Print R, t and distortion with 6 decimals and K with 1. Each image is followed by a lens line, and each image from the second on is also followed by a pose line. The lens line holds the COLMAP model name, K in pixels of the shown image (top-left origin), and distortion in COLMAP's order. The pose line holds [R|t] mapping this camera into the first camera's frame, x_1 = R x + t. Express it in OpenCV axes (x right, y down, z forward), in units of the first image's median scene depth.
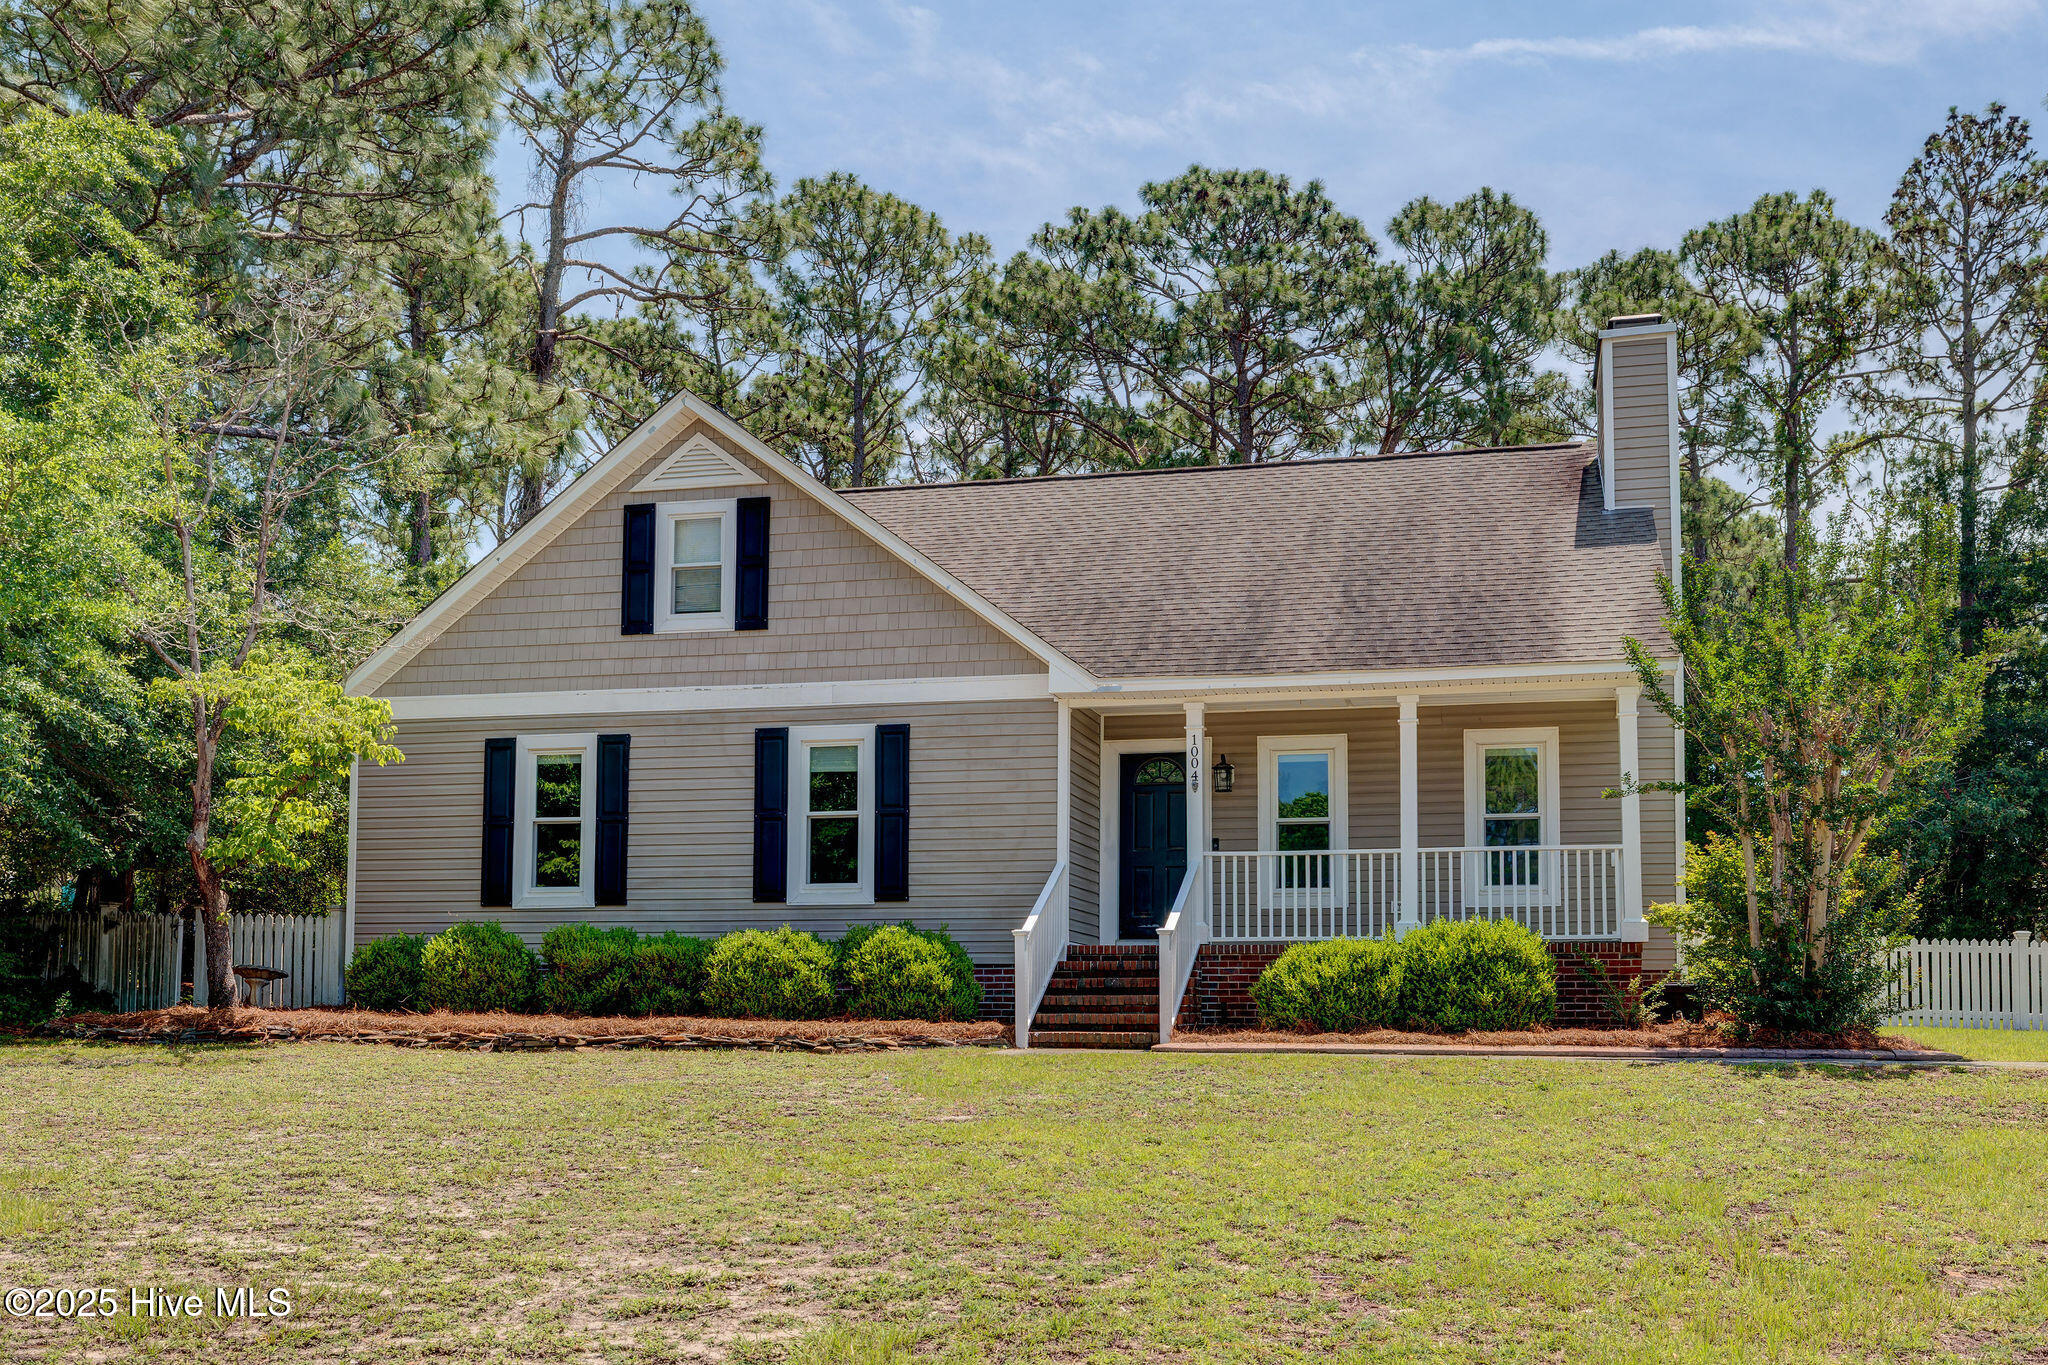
lens RADIAL K [[1872.3, 0, 1072.8], [0, 1872.3, 681.3], [0, 0, 1]] dist [0.005261, -0.004921]
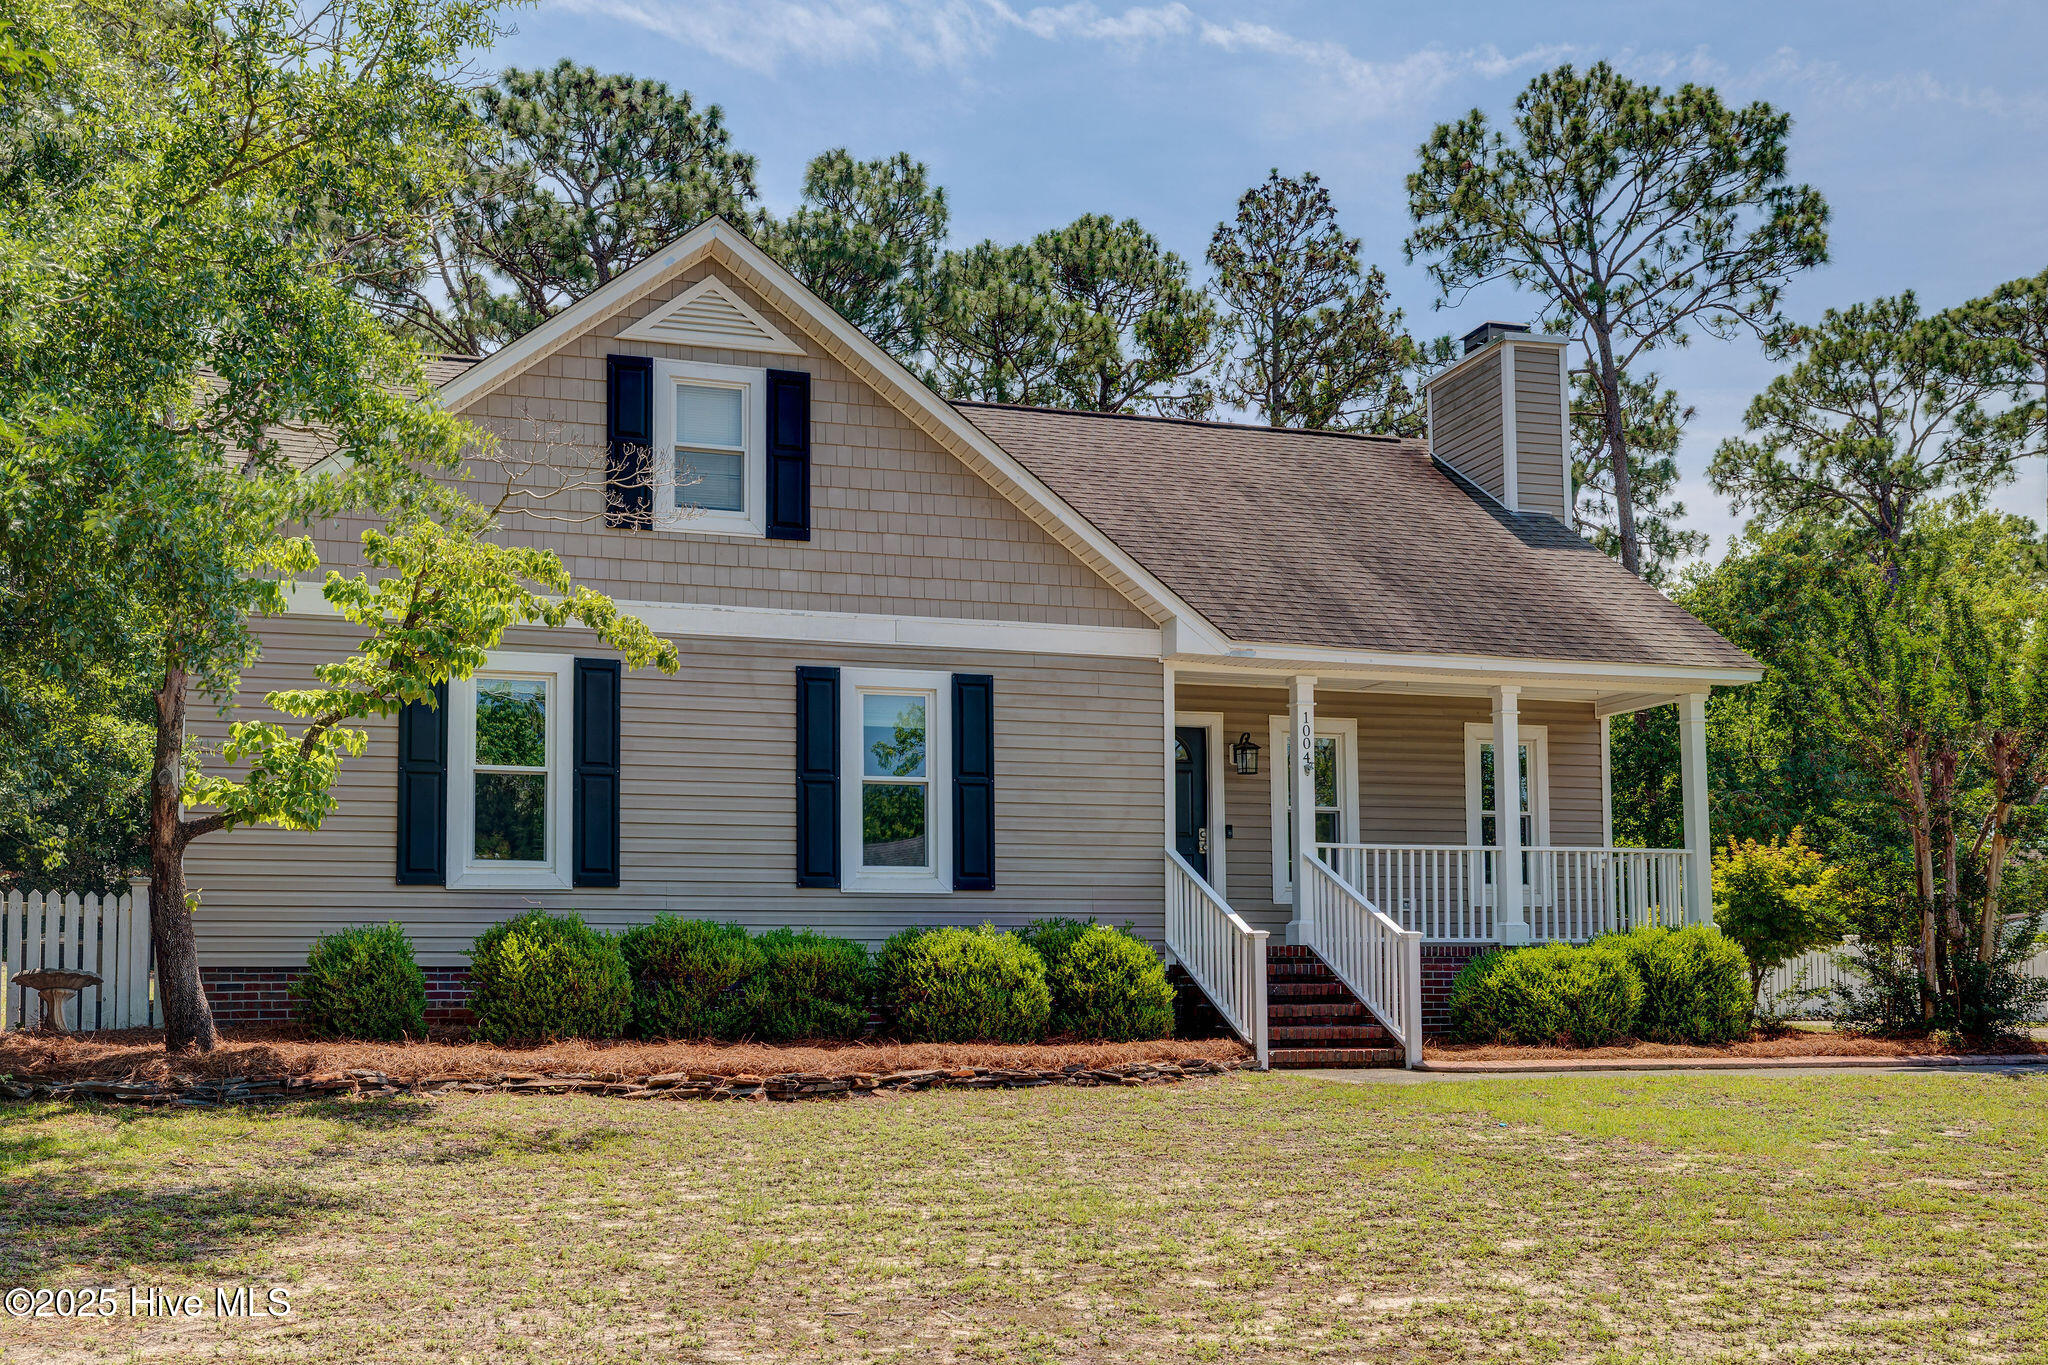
lens RADIAL K [[1872.3, 0, 1072.8], [0, 1872.3, 681.3], [0, 0, 1]] dist [0.005261, -0.004921]
pose [[0.870470, 0.072466, 0.486857, -0.455400], [-0.080443, 0.996749, -0.004535, 0.026229], [-0.485603, -0.035217, 0.873470, 0.262630]]
